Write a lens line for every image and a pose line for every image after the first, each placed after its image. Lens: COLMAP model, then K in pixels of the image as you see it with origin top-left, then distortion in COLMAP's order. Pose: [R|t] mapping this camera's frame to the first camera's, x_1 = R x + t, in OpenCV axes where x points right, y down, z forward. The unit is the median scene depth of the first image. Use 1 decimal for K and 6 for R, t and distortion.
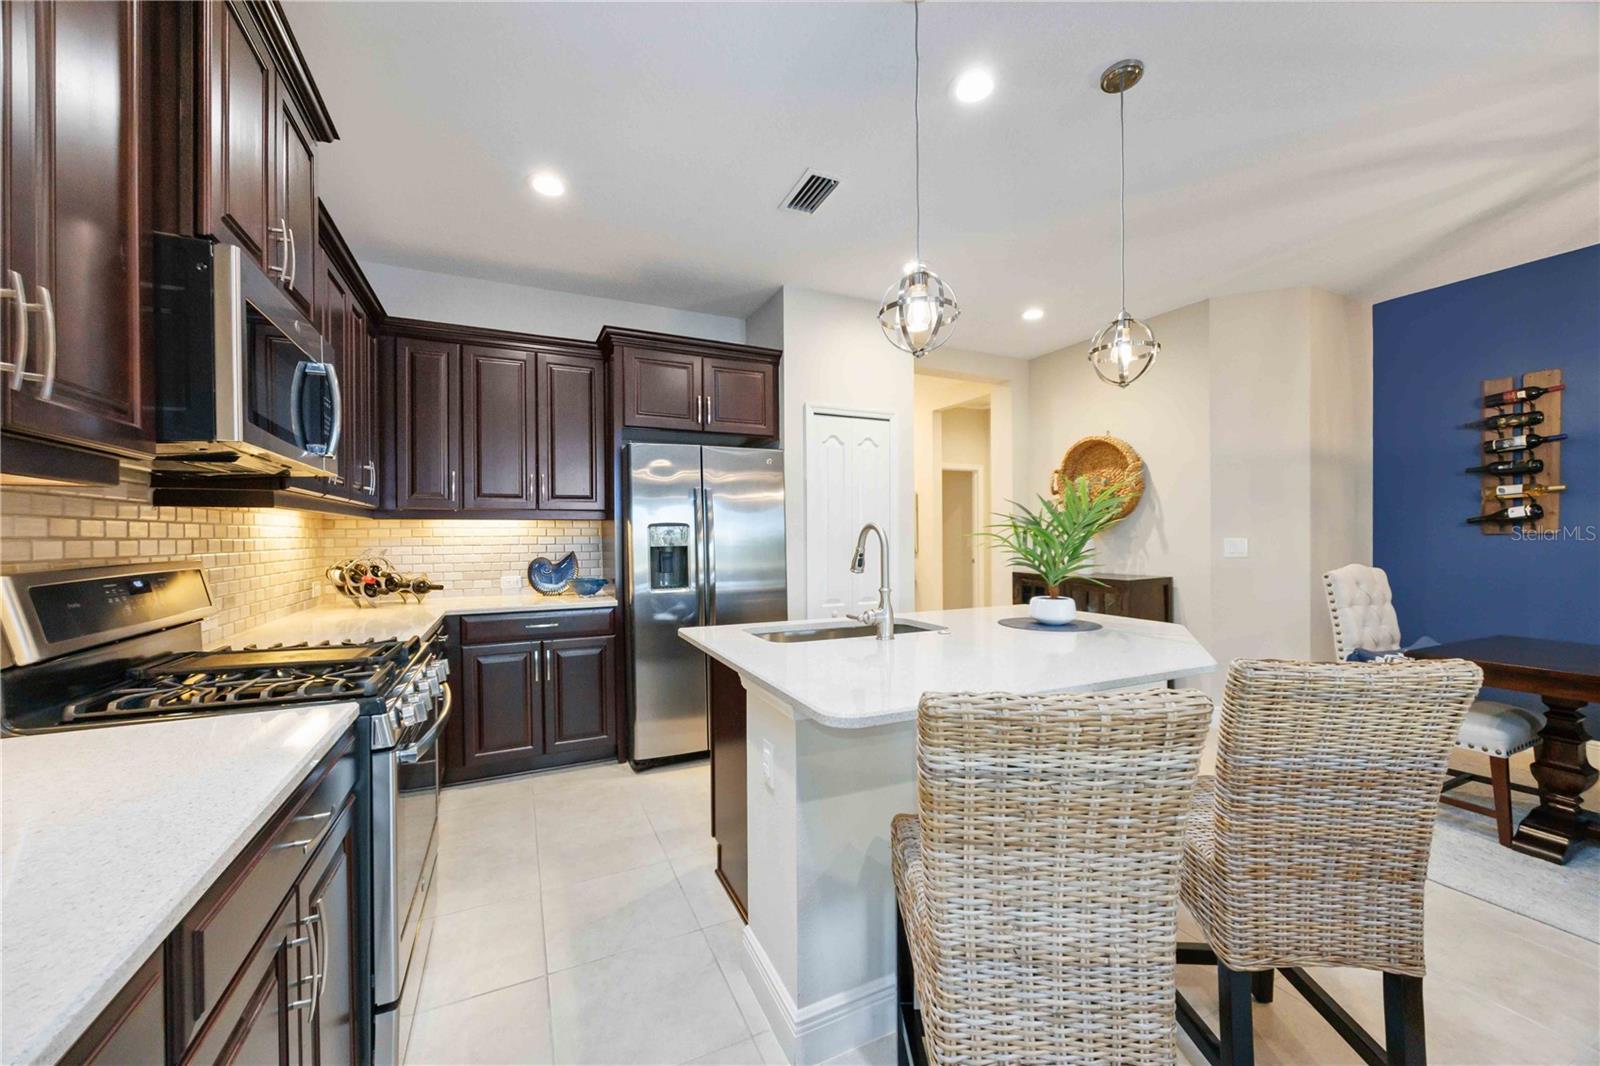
lens RADIAL K [[620.3, 0, 808.4], [0, 620.3, 544.5], [0, 0, 1]] dist [-0.002261, -0.000099]
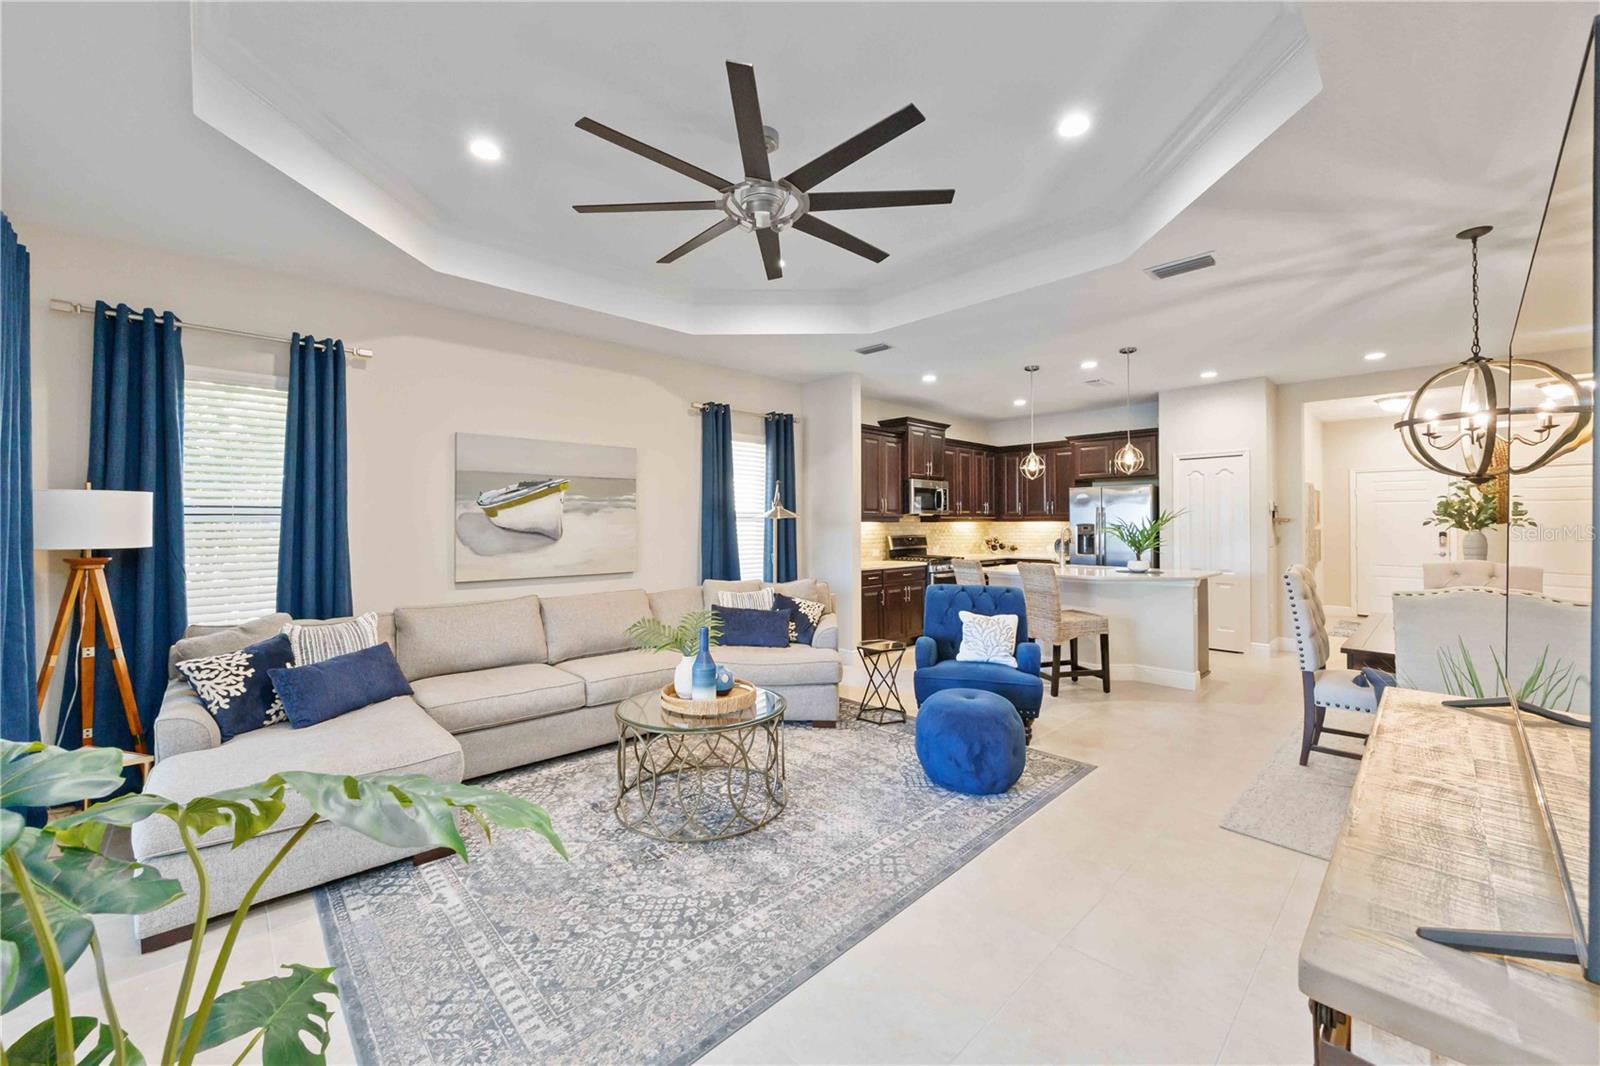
lens RADIAL K [[620.3, 0, 797.2], [0, 620.3, 521.0], [0, 0, 1]] dist [-0.002261, -0.000099]
pose [[0.318699, 0.000283, -0.947856, 1.434611], [-0.011679, 0.999925, -0.003628, -0.022638], [0.947784, 0.012226, 0.318678, -0.615869]]
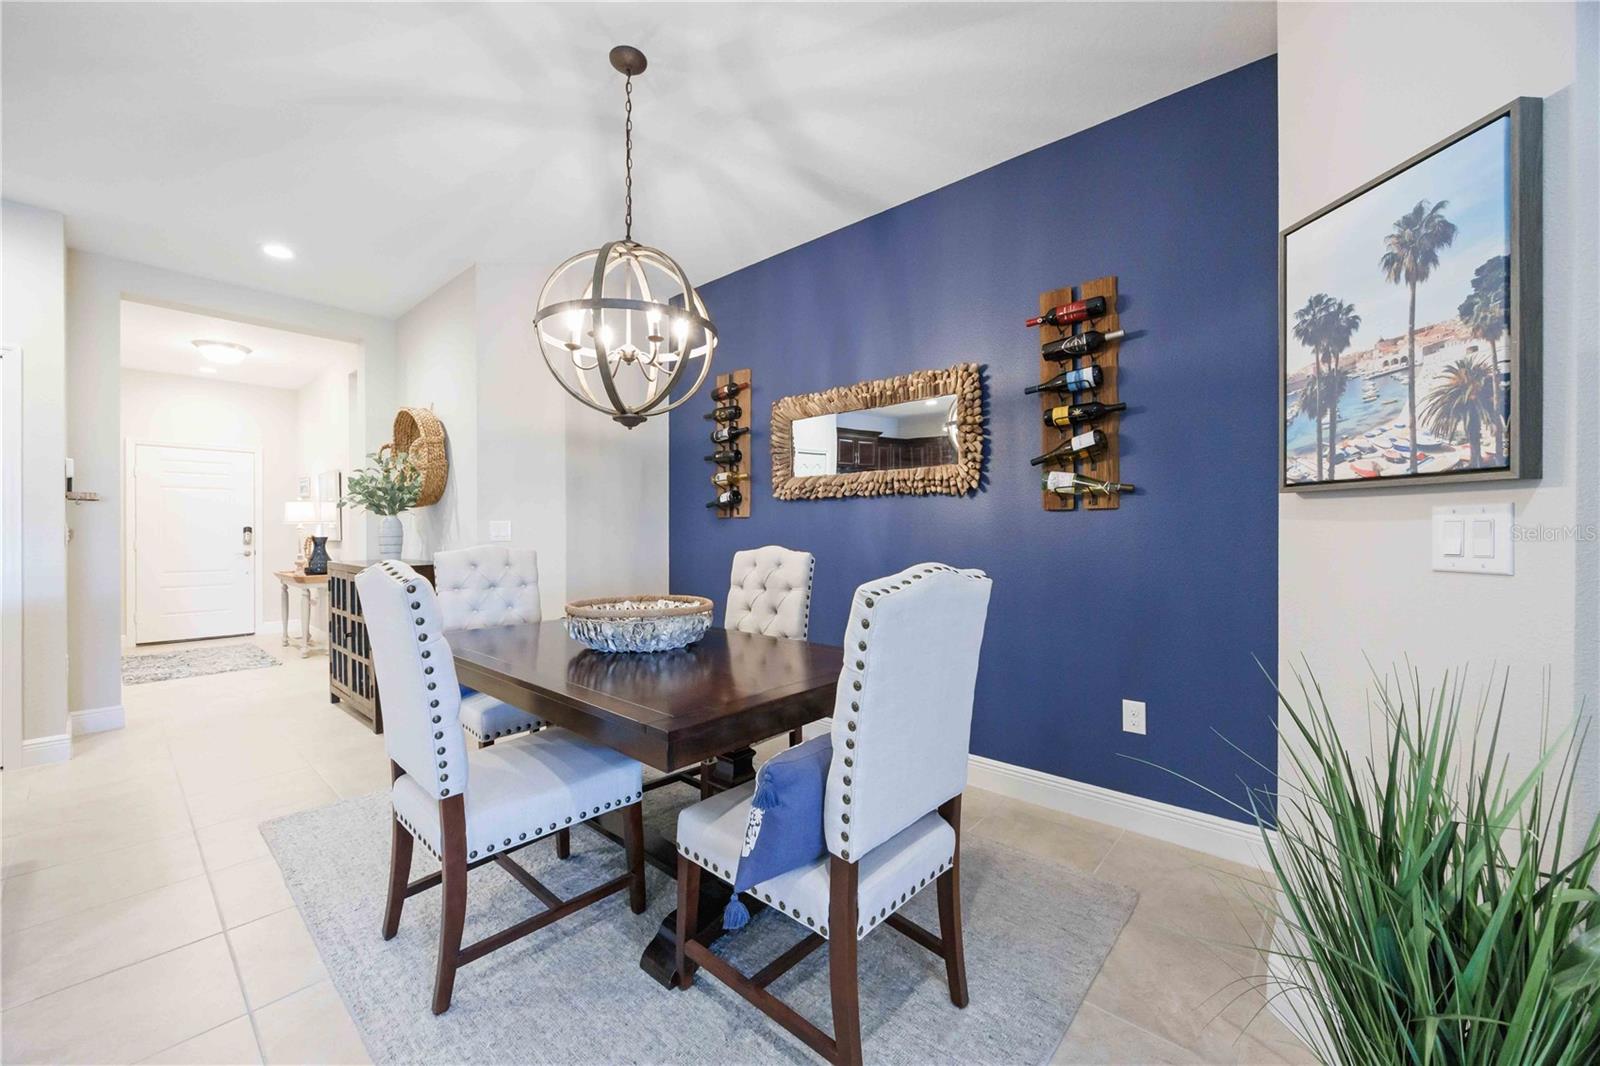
lens RADIAL K [[620.3, 0, 790.9], [0, 620.3, 530.4], [0, 0, 1]] dist [-0.002261, -0.000099]
pose [[0.921519, 0.003480, 0.388319, 0.824790], [0.001552, 0.999919, -0.012642, 0.019359], [-0.388331, 0.012253, 0.921438, -0.048112]]
